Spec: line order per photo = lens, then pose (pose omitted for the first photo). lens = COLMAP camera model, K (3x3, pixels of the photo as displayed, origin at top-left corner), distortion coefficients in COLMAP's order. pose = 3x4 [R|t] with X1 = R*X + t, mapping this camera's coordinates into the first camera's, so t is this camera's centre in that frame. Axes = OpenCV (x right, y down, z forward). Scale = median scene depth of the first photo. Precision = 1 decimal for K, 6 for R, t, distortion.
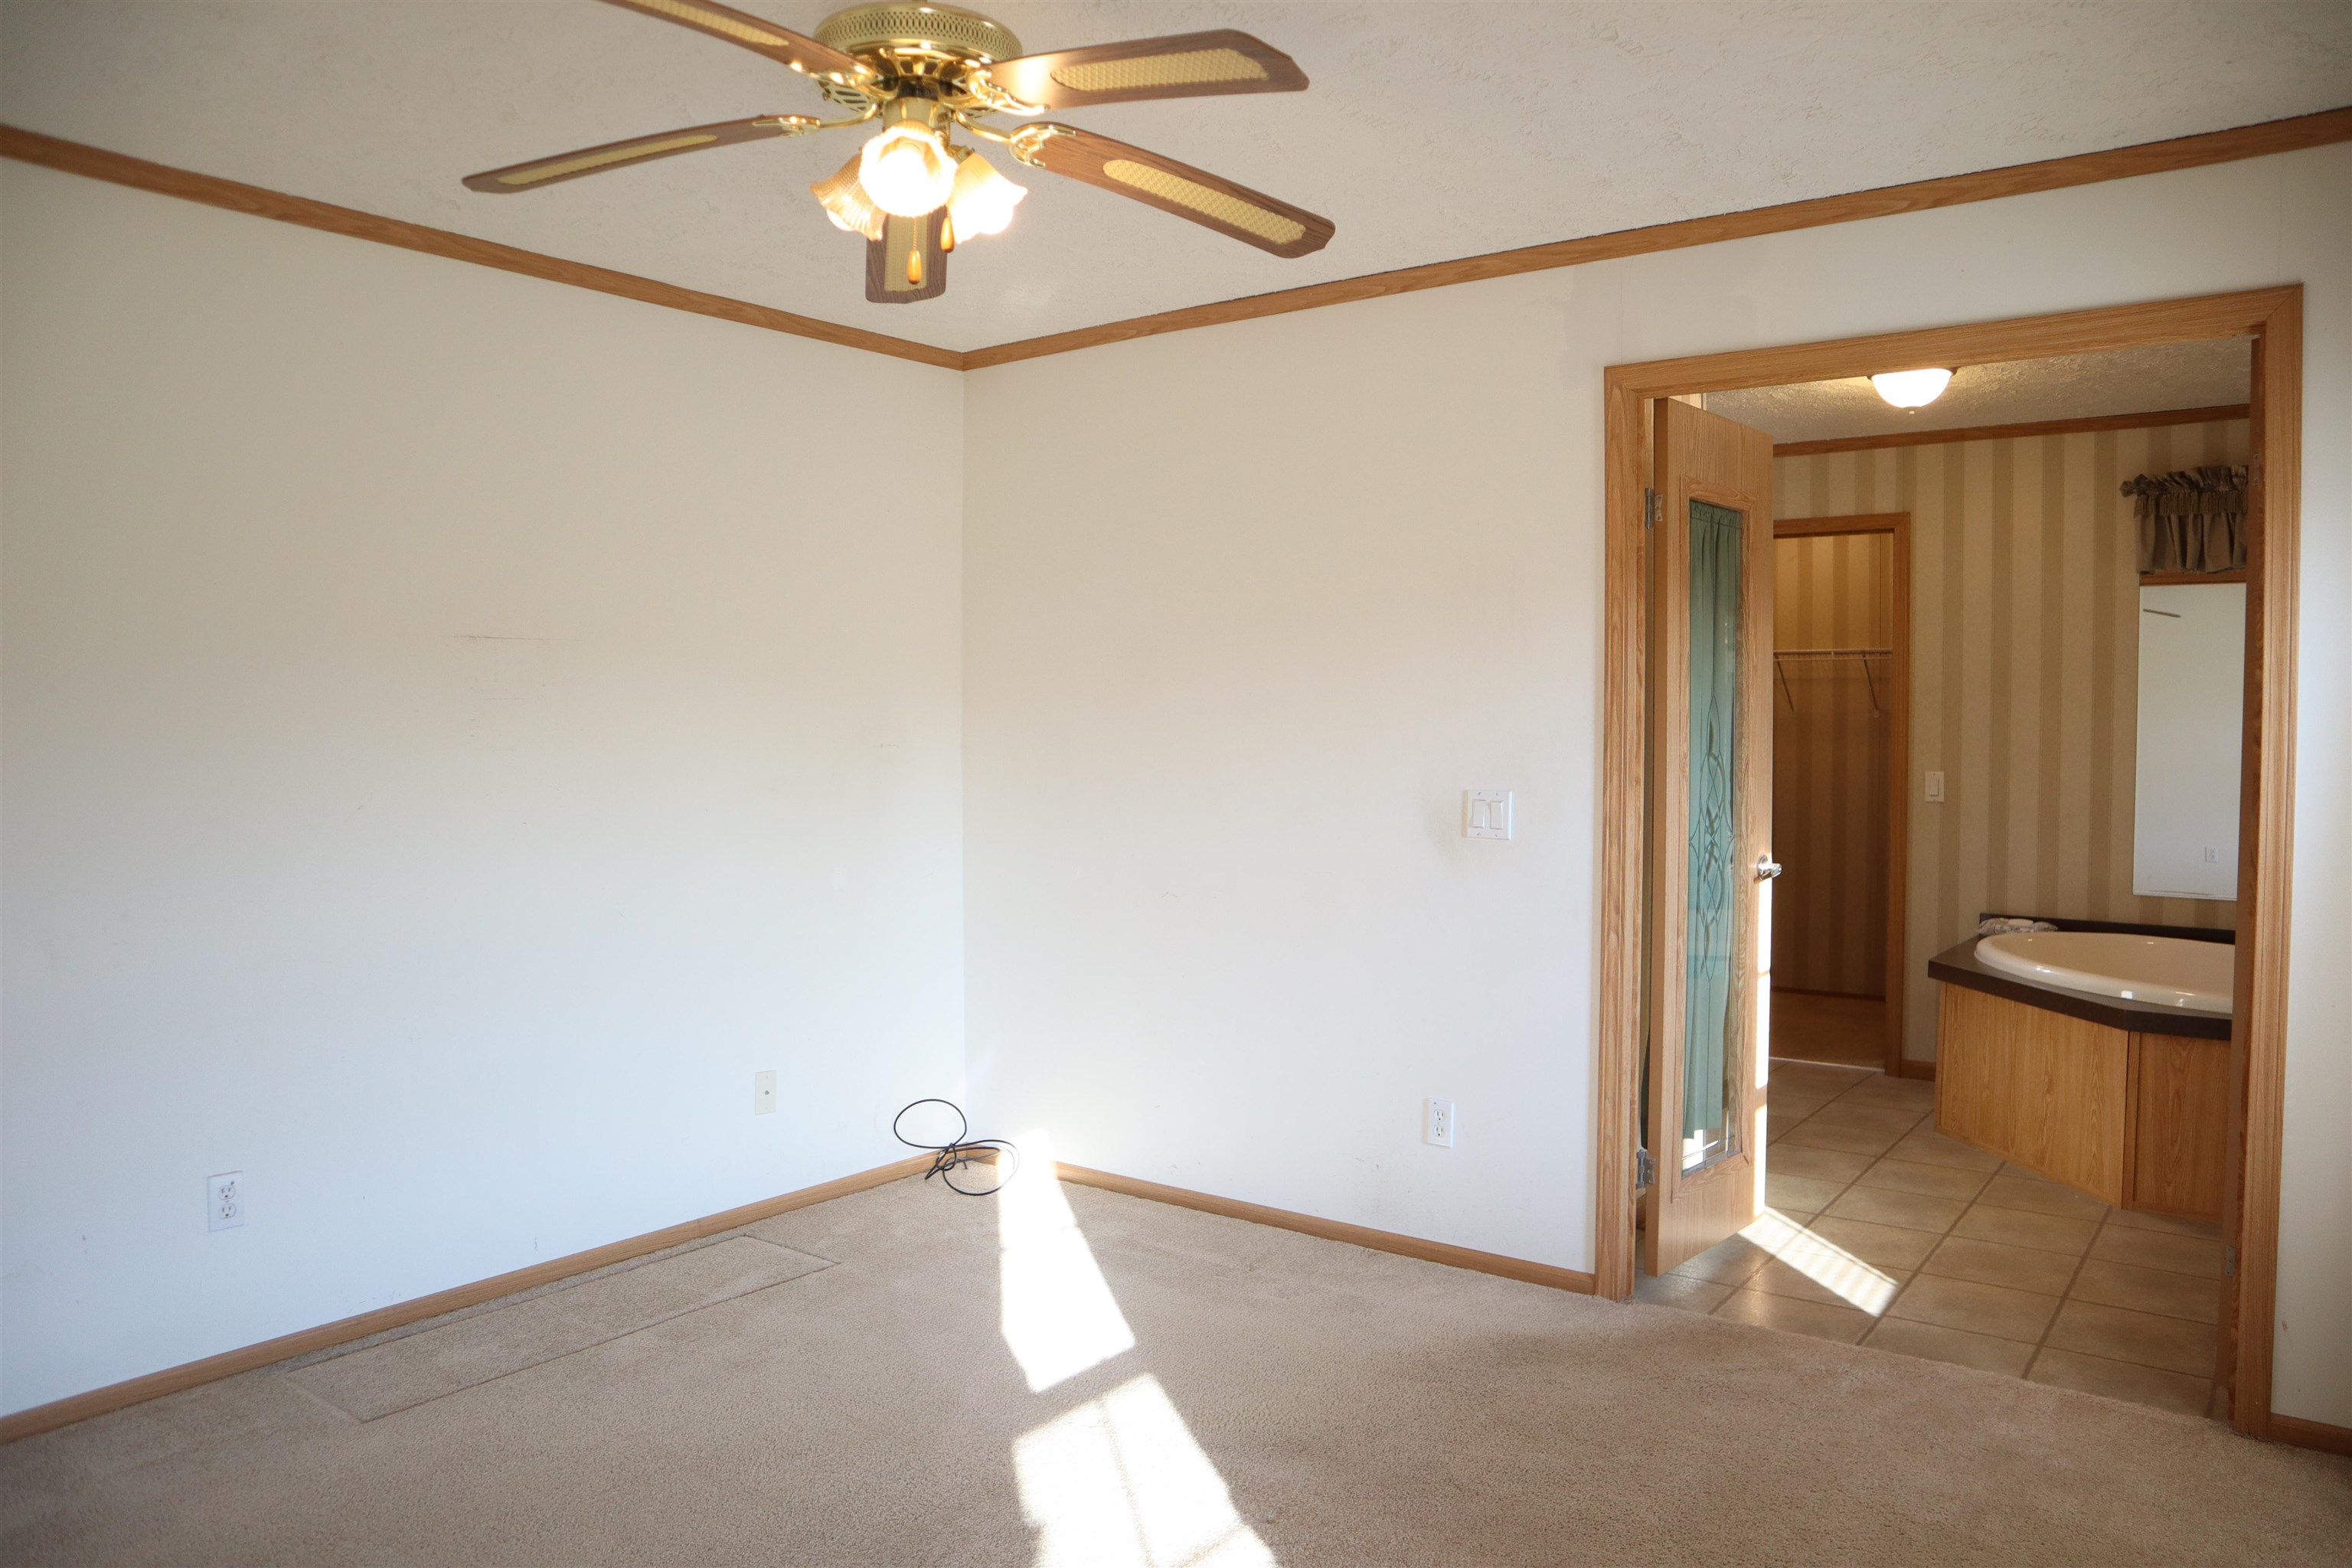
lens RADIAL K [[1624.1, 0, 1197.1], [0, 1624.1, 778.0], [0, 0, 1]] dist [-0.121295, 0.071043]
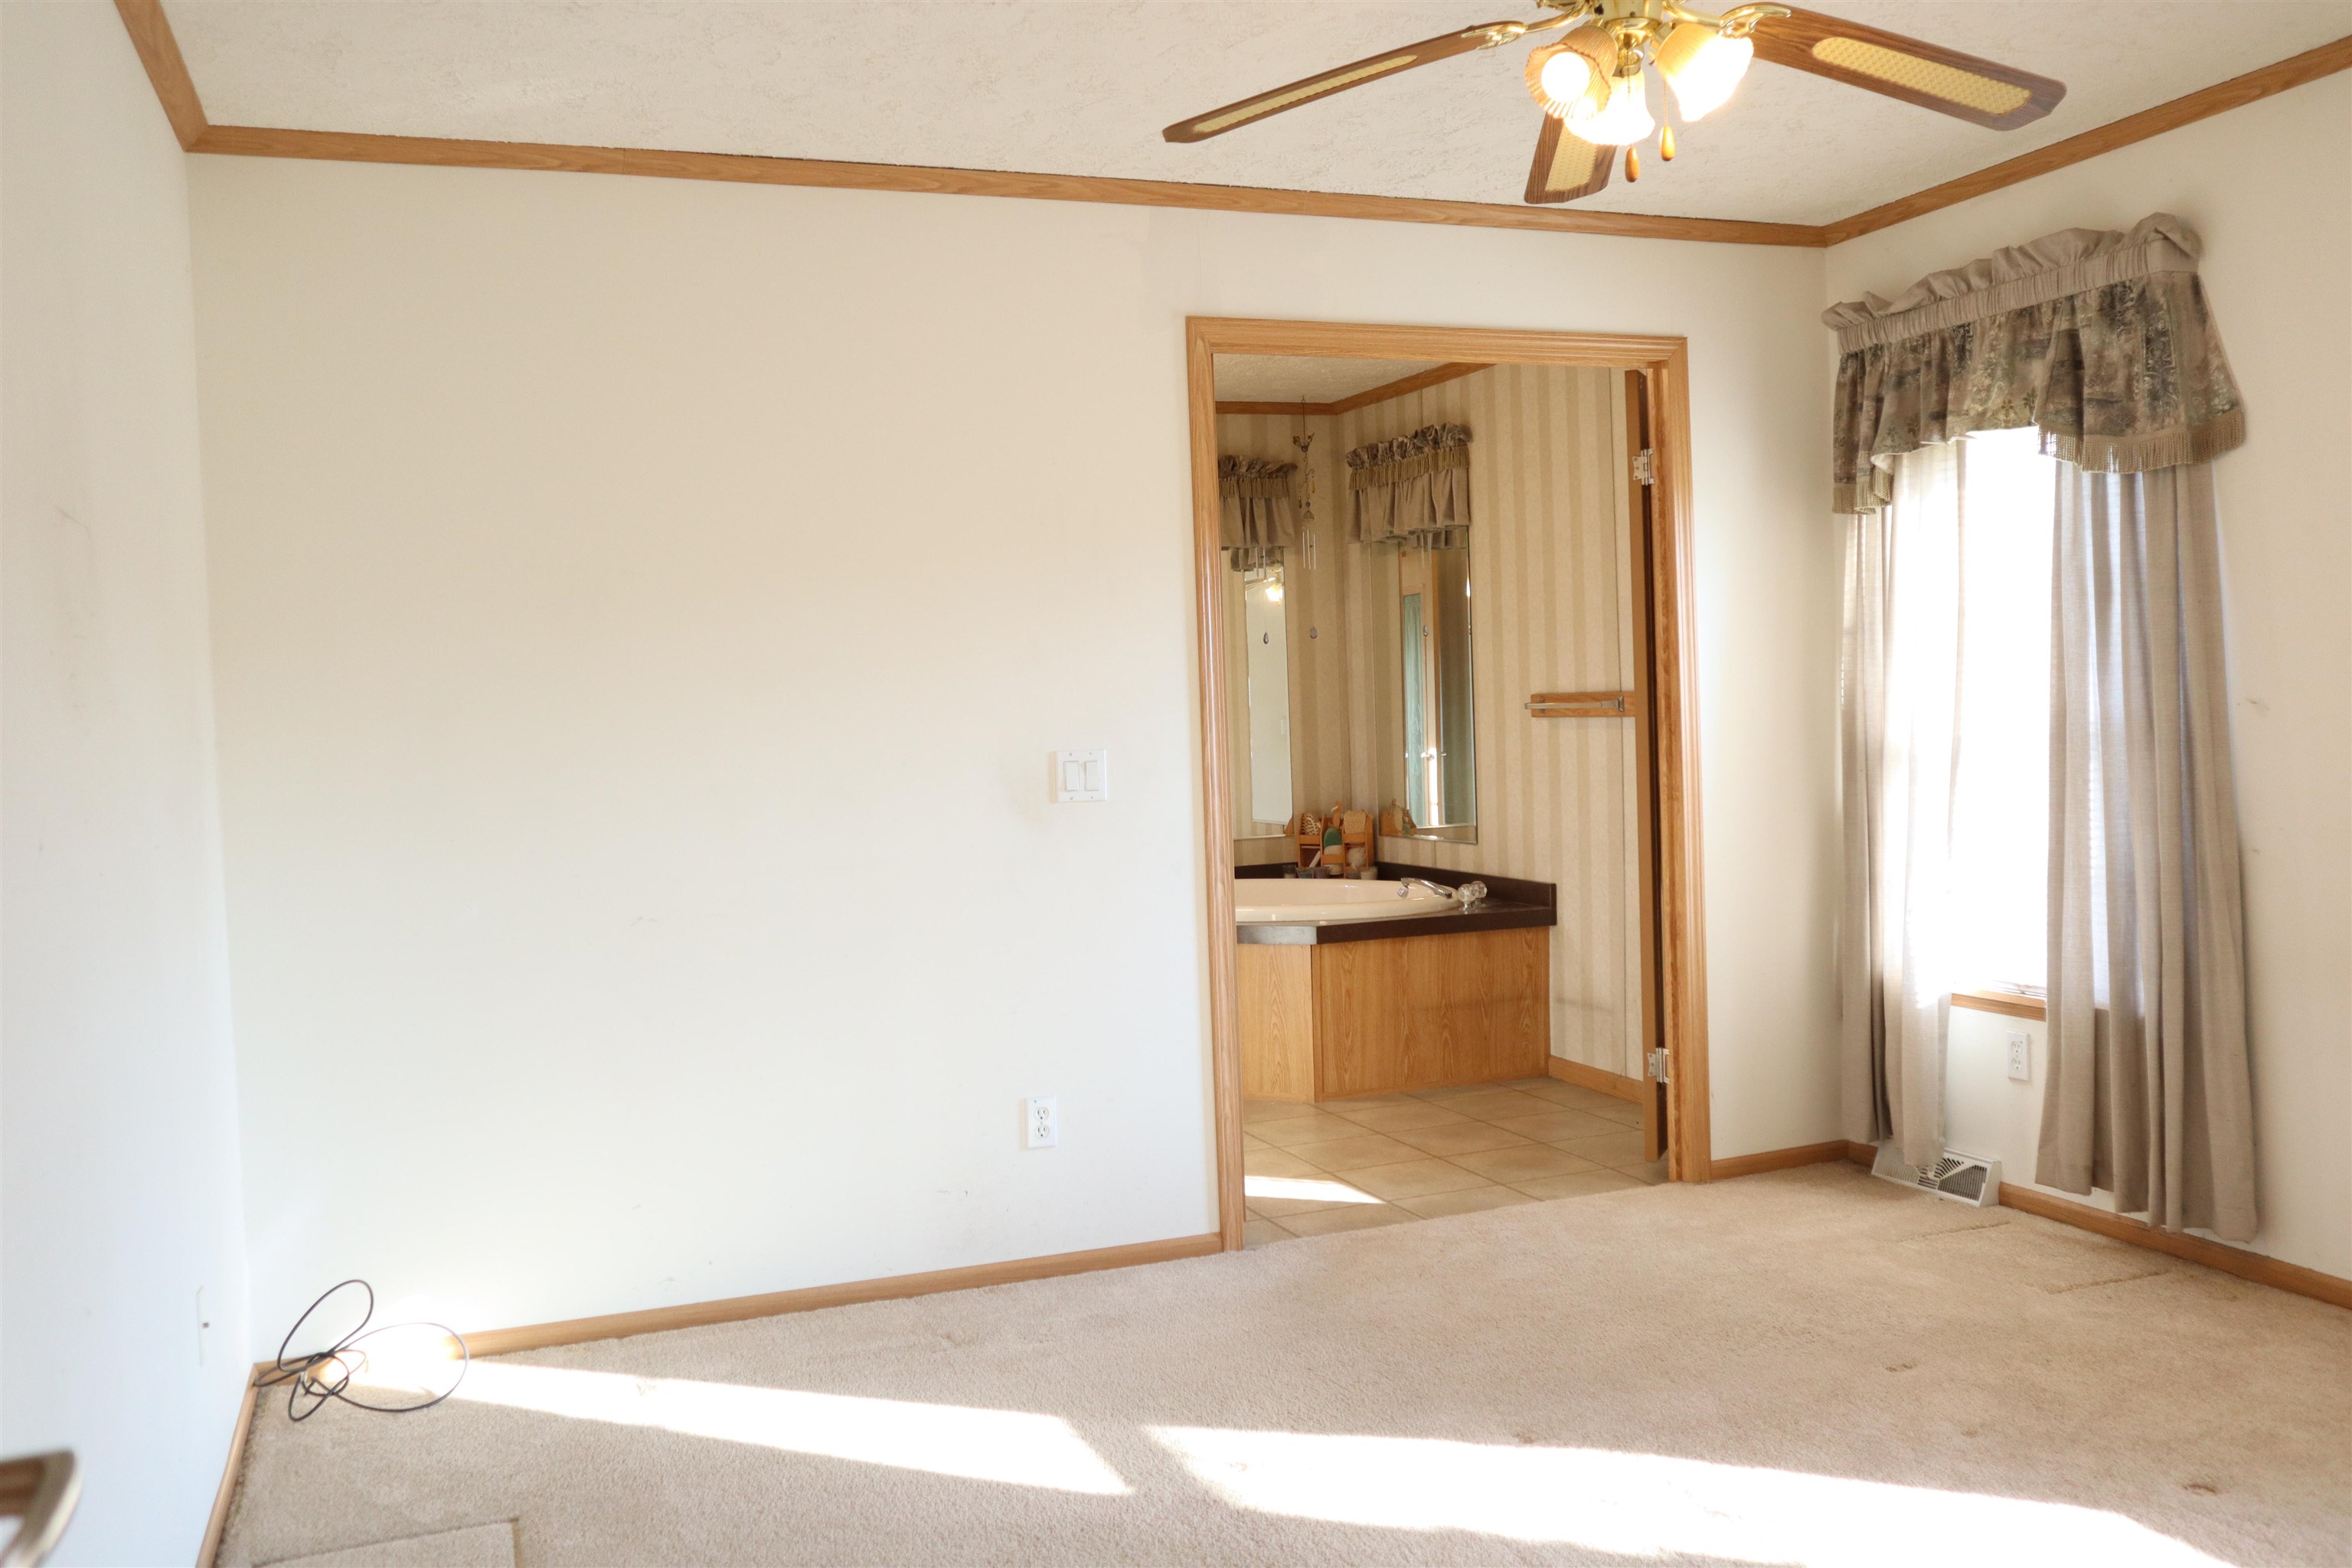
lens RADIAL K [[2002.8, 0, 1197.8], [0, 2002.8, 762.7], [0, 0, 1]] dist [-0.090253, 0.118840]
pose [[0.529459, -0.049001, 0.846919, -0.755896], [0.067634, 0.997591, 0.015436, 0.001711], [-0.845635, 0.049107, 0.531498, 0.326733]]
